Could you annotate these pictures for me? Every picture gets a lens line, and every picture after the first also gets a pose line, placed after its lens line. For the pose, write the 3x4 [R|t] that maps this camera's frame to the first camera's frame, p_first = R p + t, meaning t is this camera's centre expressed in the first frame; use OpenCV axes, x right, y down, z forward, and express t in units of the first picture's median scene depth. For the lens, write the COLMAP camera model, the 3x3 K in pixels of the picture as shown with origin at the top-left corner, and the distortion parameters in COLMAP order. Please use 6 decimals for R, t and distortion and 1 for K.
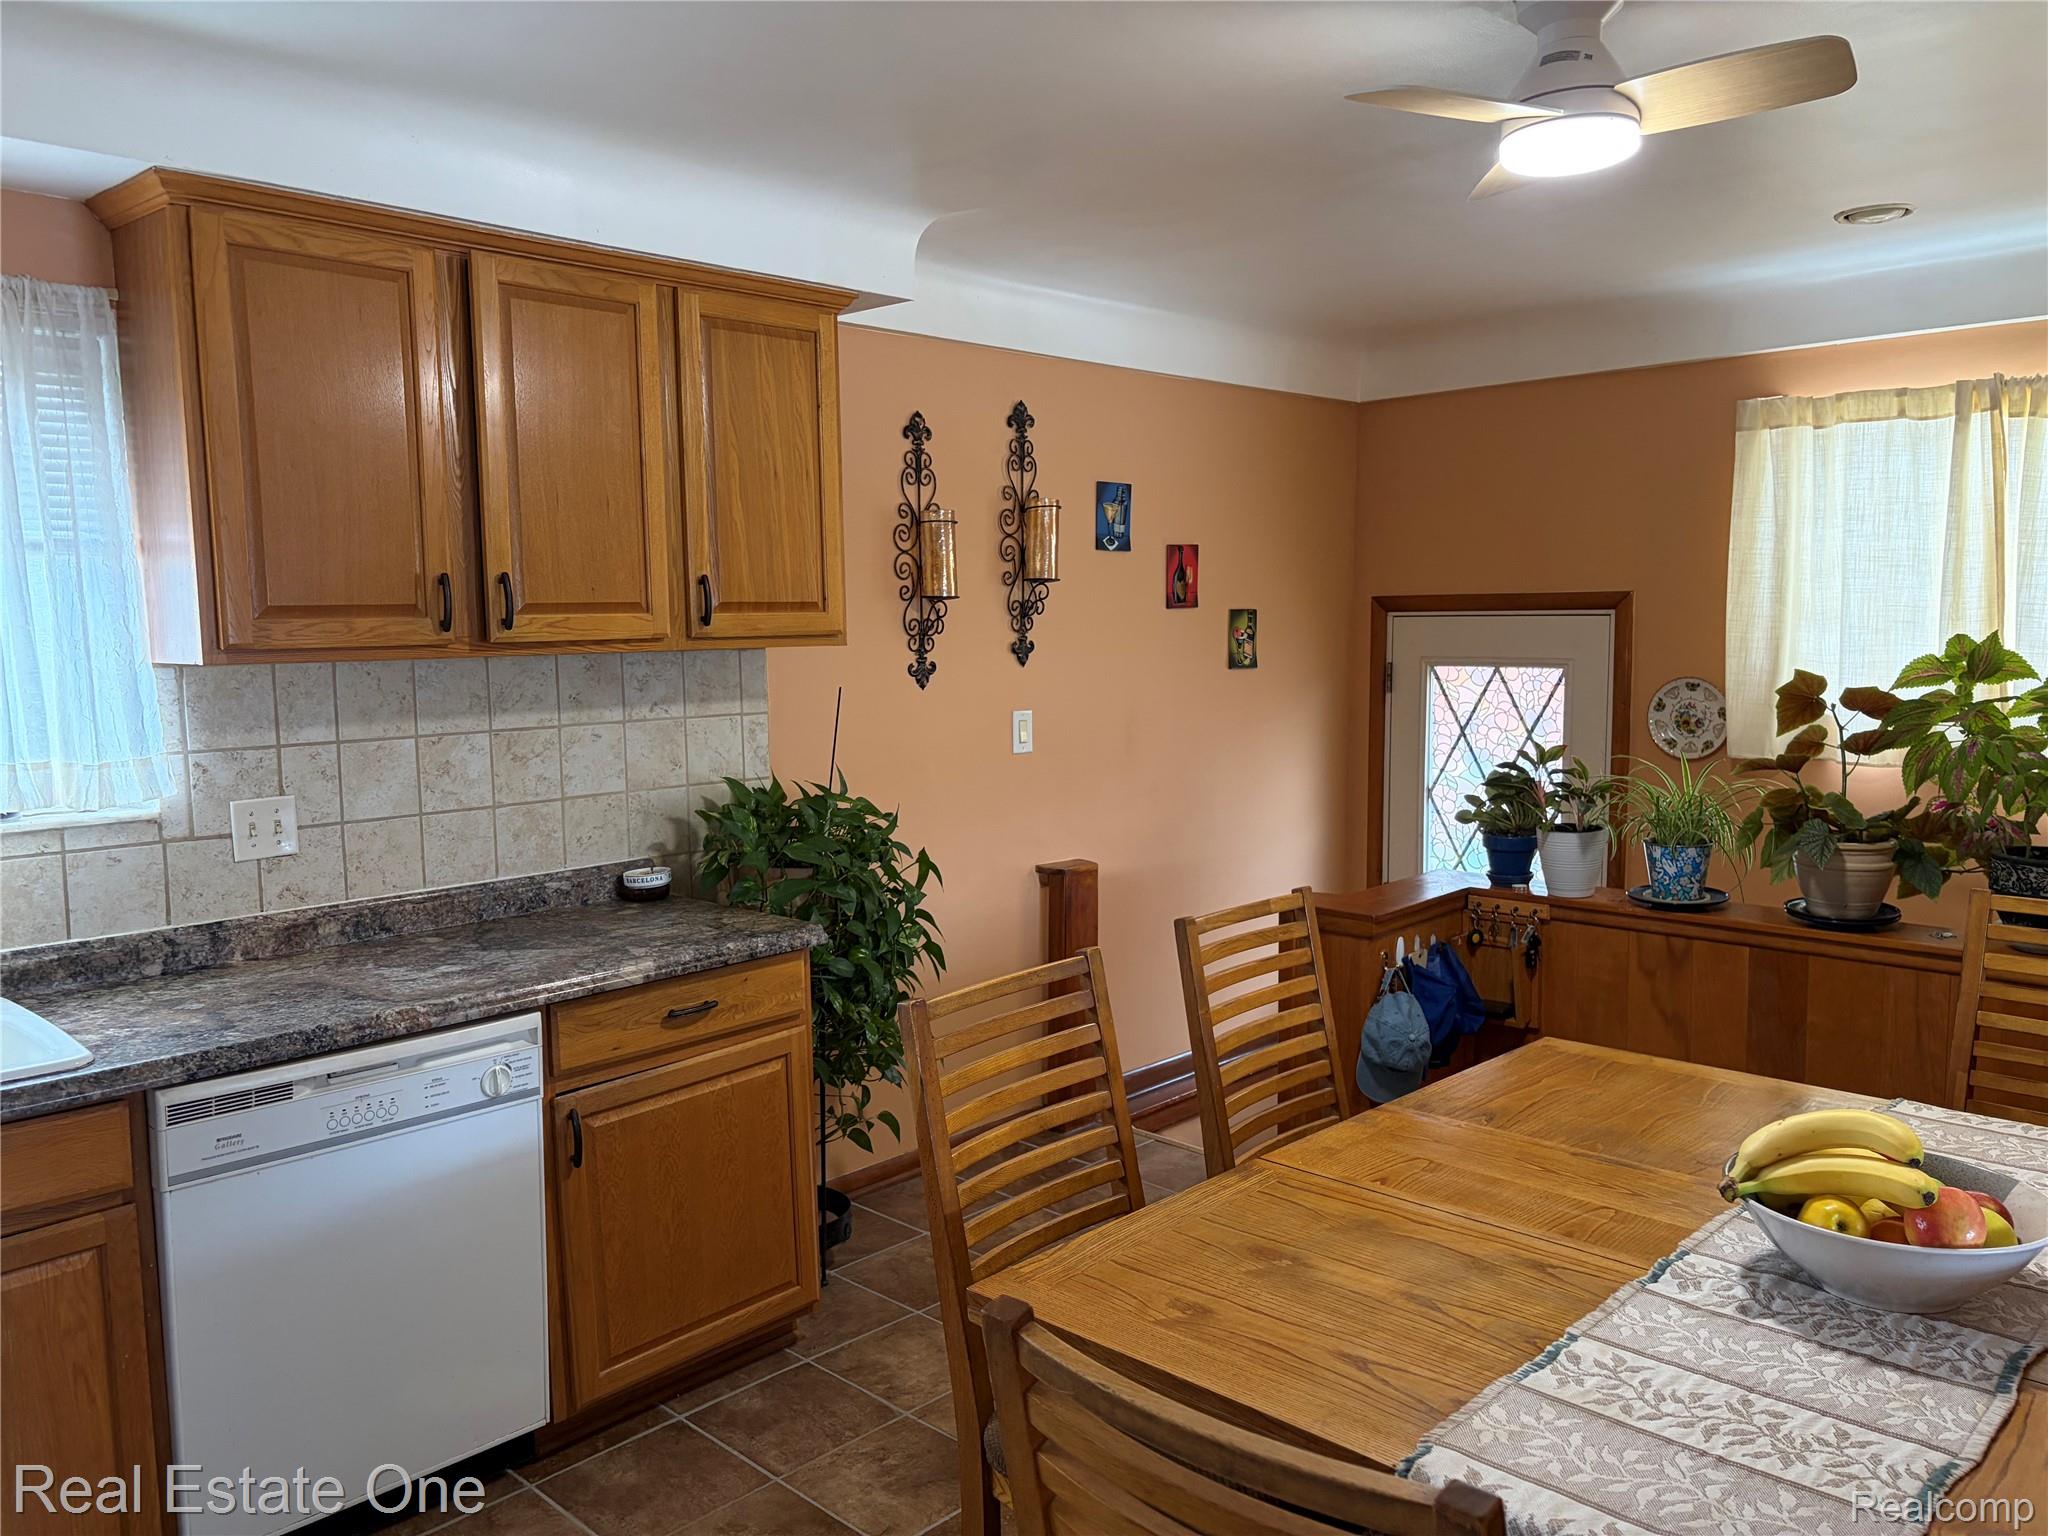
lens RADIAL K [[1561.4, 0, 1033.0], [0, 1561.4, 769.2], [0, 0, 1]] dist [0.069752, -0.075963]
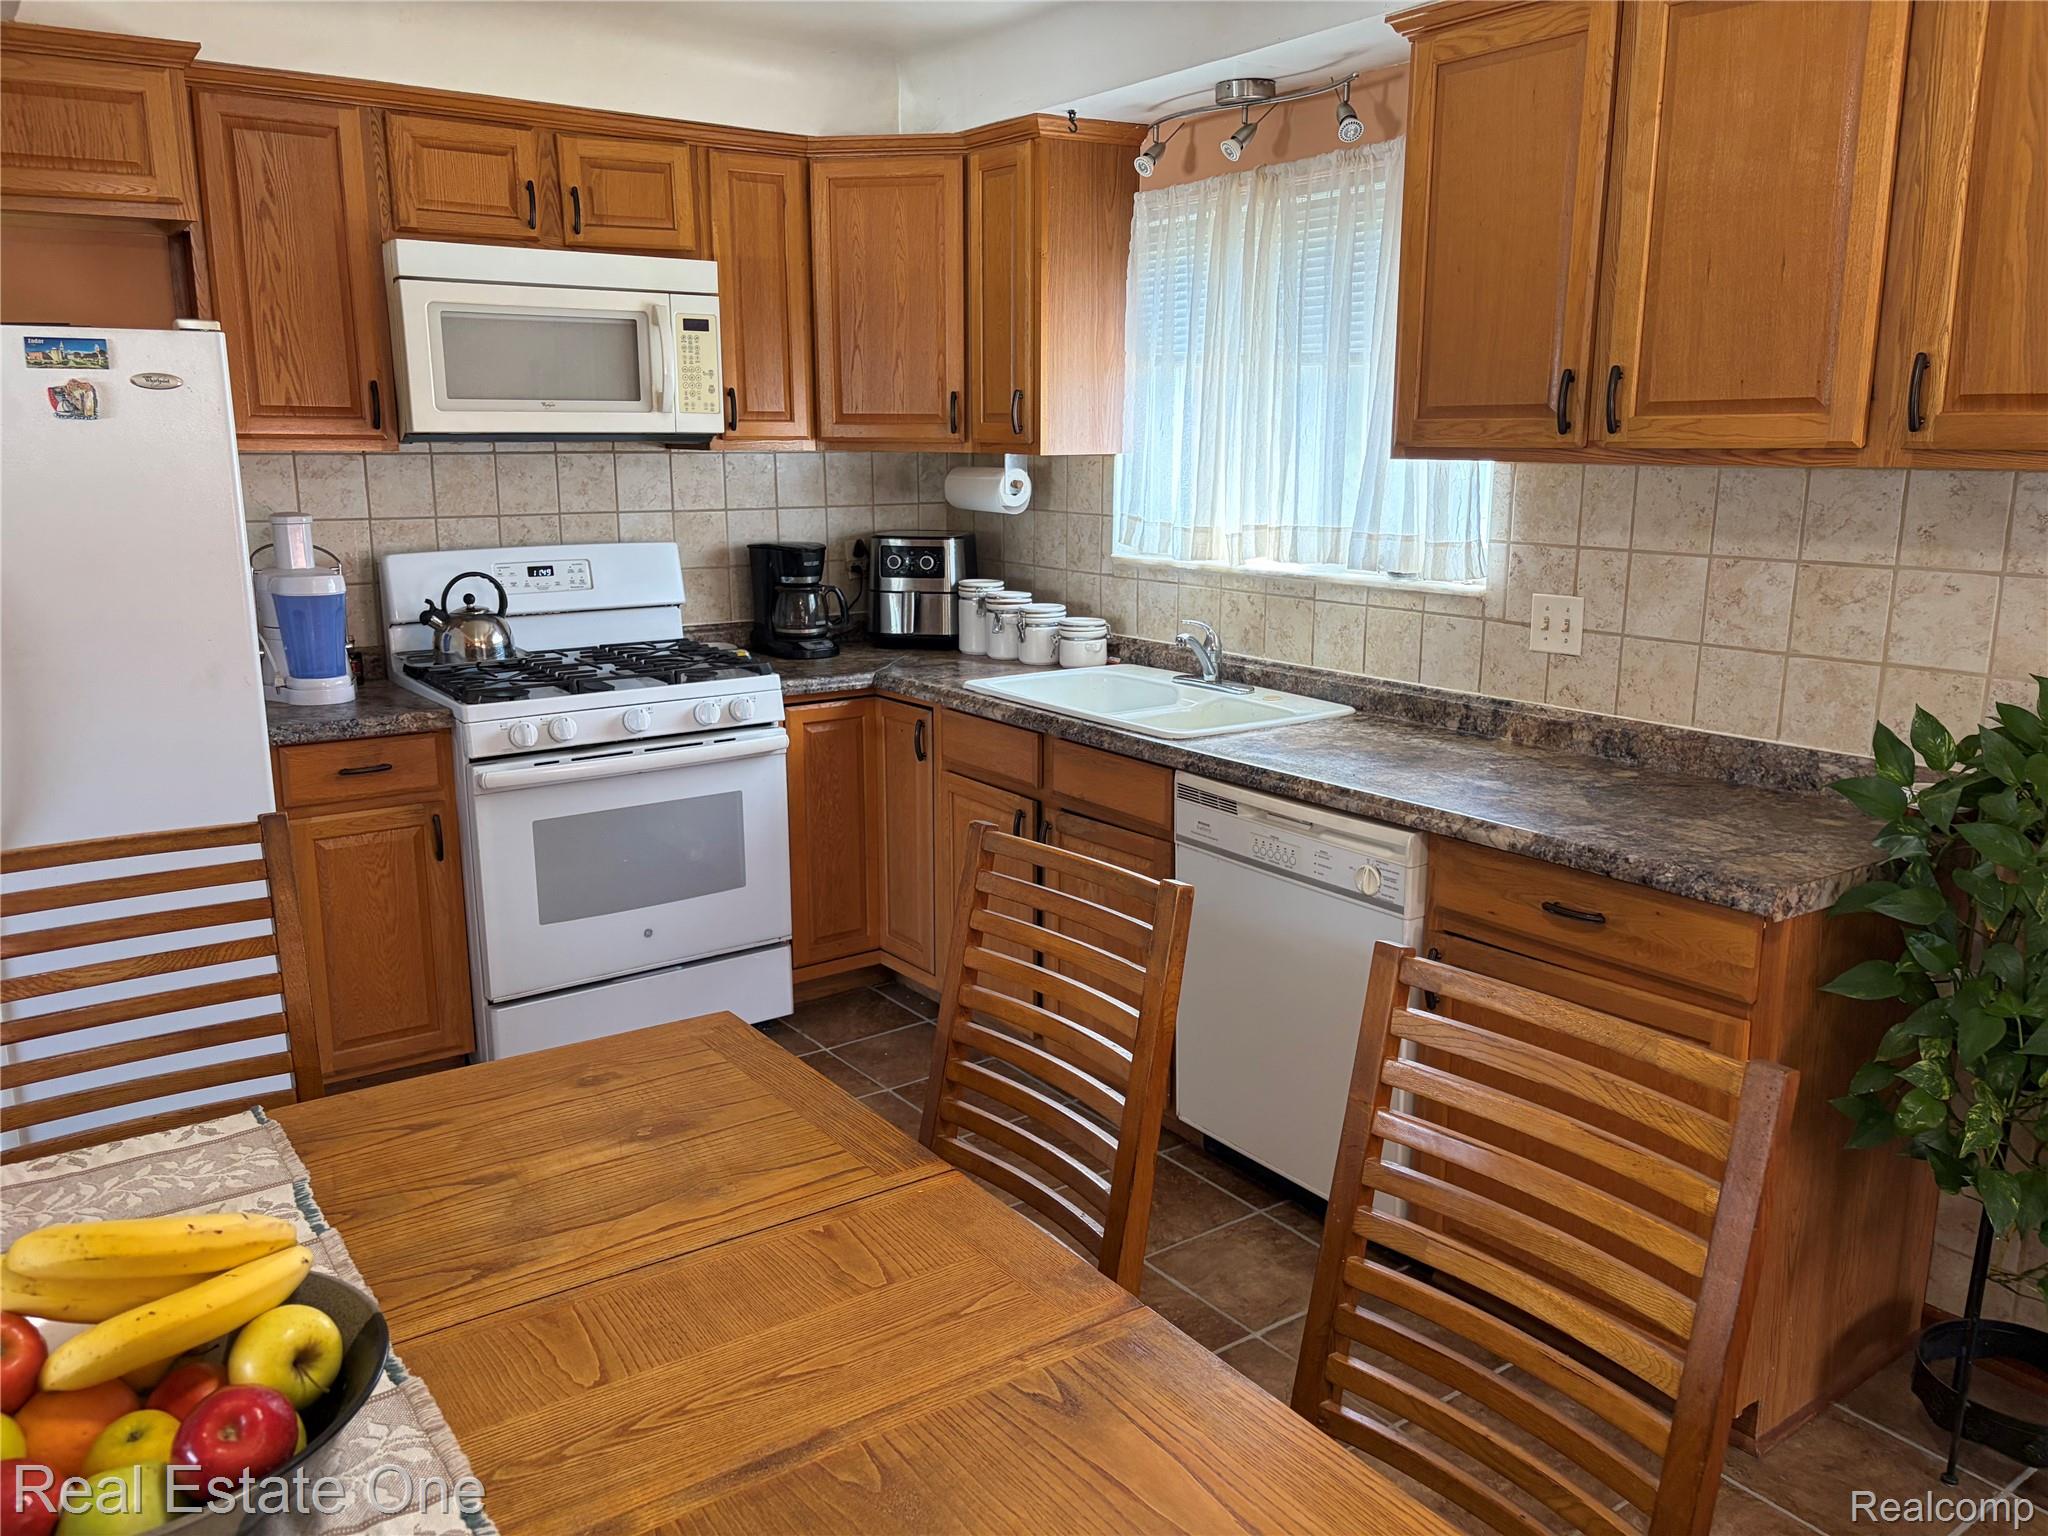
lens RADIAL K [[1561.4, 0, 997.5], [0, 1561.4, 758.1], [0, 0, 1]] dist [0.069752, -0.075963]
pose [[-0.198145, 0.213128, -0.956721, 0.587148], [-0.098861, 0.966751, 0.235837, -0.084353], [0.975174, 0.141312, -0.170487, 0.816520]]
